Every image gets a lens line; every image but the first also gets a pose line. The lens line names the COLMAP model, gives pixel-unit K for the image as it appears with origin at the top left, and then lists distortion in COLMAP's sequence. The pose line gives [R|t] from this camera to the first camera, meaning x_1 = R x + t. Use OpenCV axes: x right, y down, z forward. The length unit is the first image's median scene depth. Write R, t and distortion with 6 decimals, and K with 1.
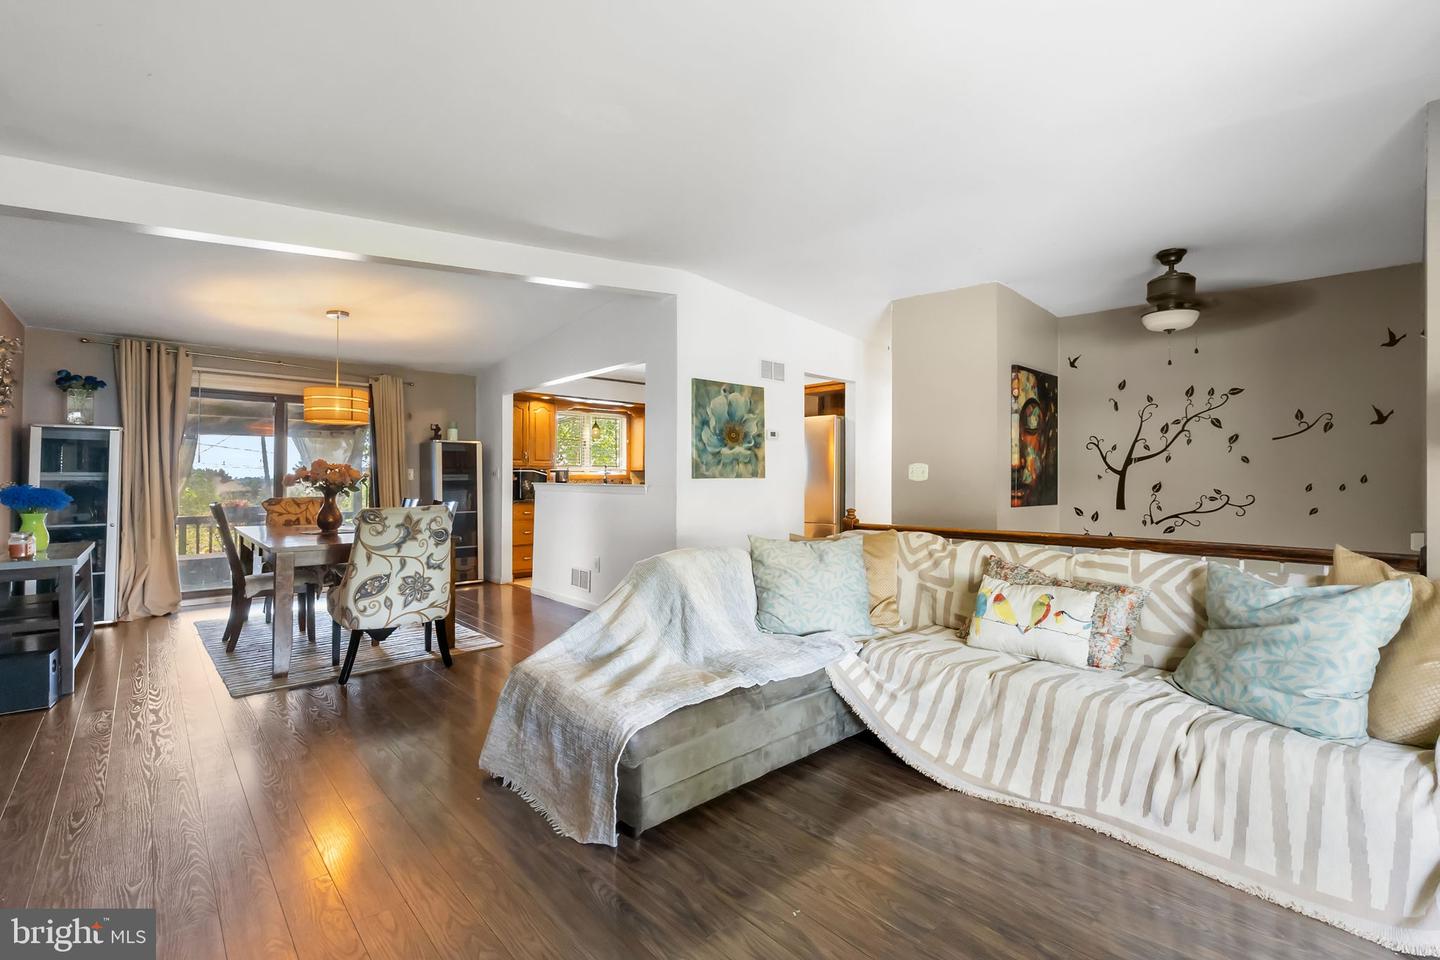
lens RADIAL K [[644.8, 0, 729.2], [0, 644.8, 471.2], [0, 0, 1]] dist [0.000783, 0.000395]
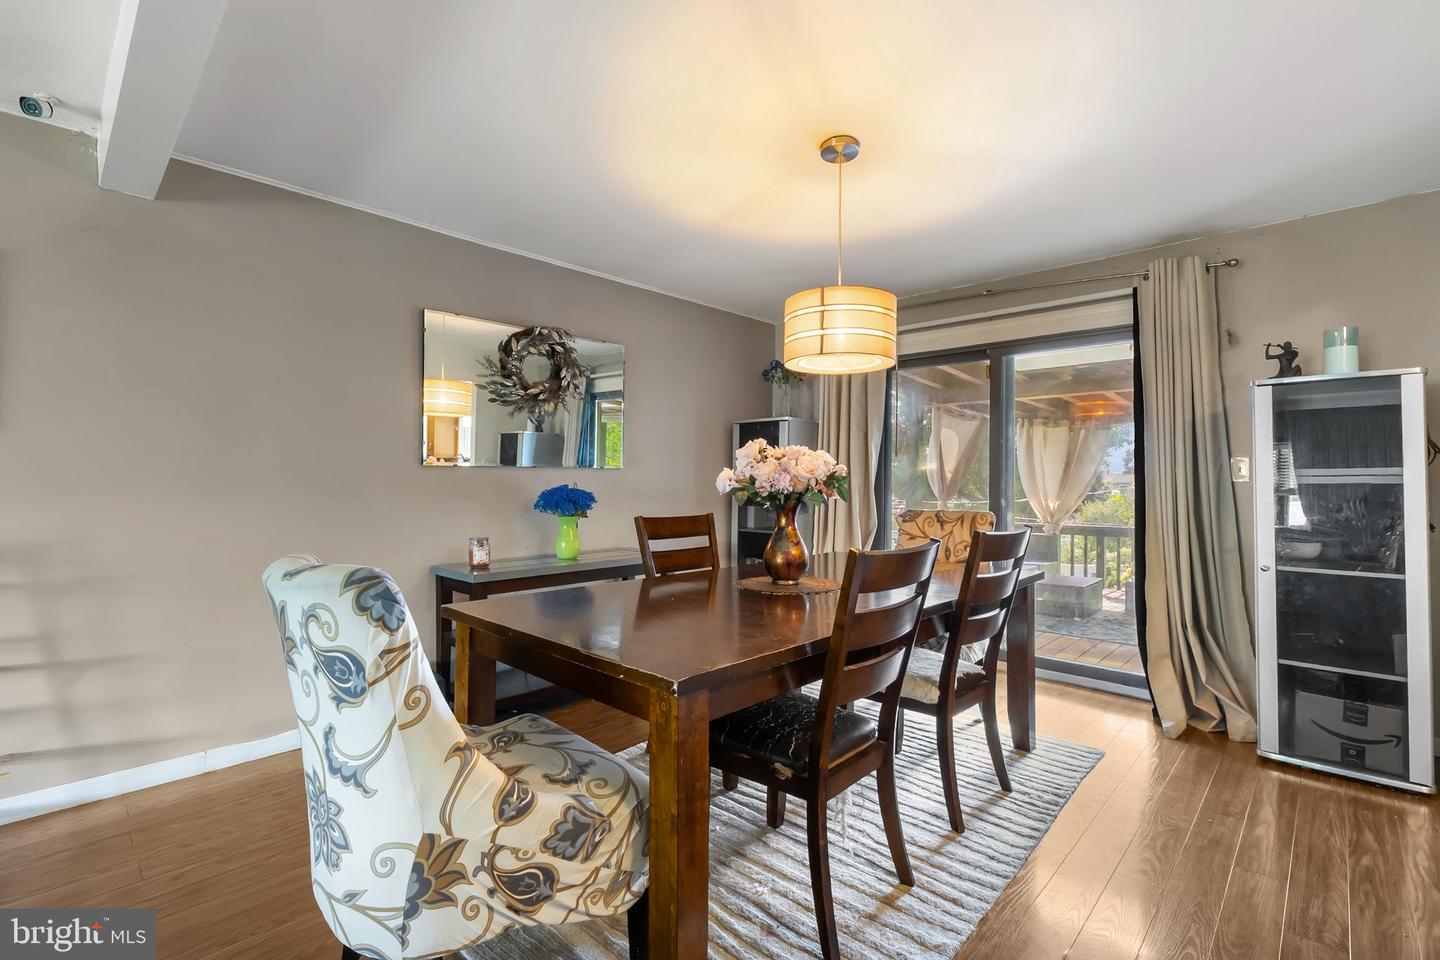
lens RADIAL K [[644.8, 0, 729.2], [0, 644.8, 471.2], [0, 0, 1]] dist [0.000783, 0.000395]
pose [[0.076239, -0.014193, -0.996989, -0.158581], [0.010810, 0.999852, -0.013407, 0.017892], [0.997031, -0.009755, 0.076382, 1.213197]]
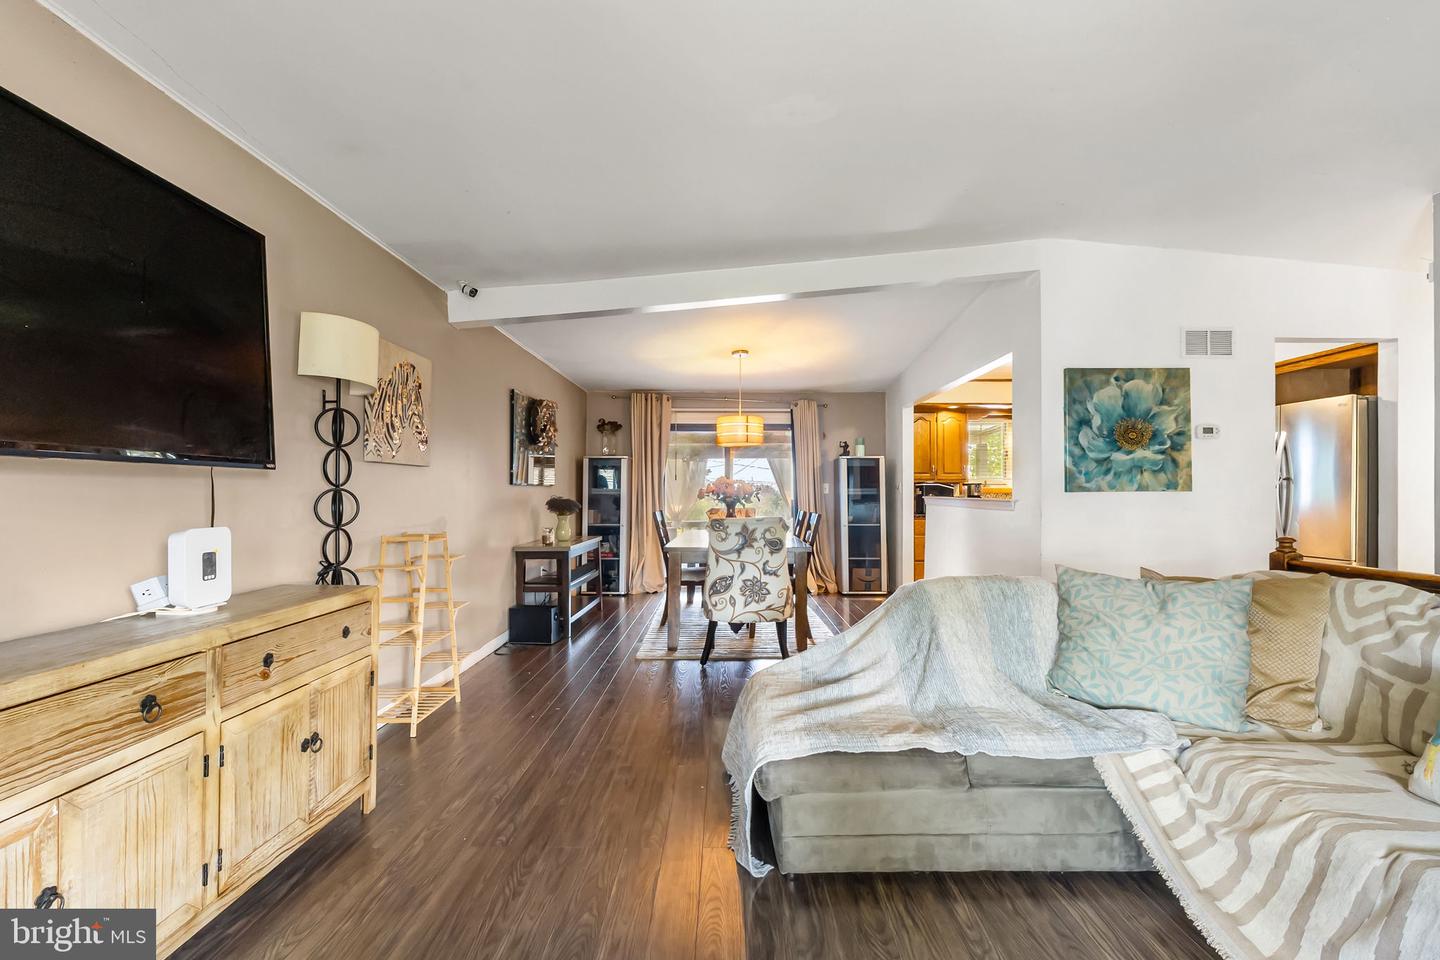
lens RADIAL K [[649.7, 0, 723.8], [0, 649.7, 485.3], [0, 0, 1]] dist [-0.001023, -0.000027]
pose [[0.735058, -0.008237, -0.677955, 0.244925], [0.008640, 0.999959, -0.002782, 0.002195], [0.677950, -0.003813, 0.735098, 0.144842]]
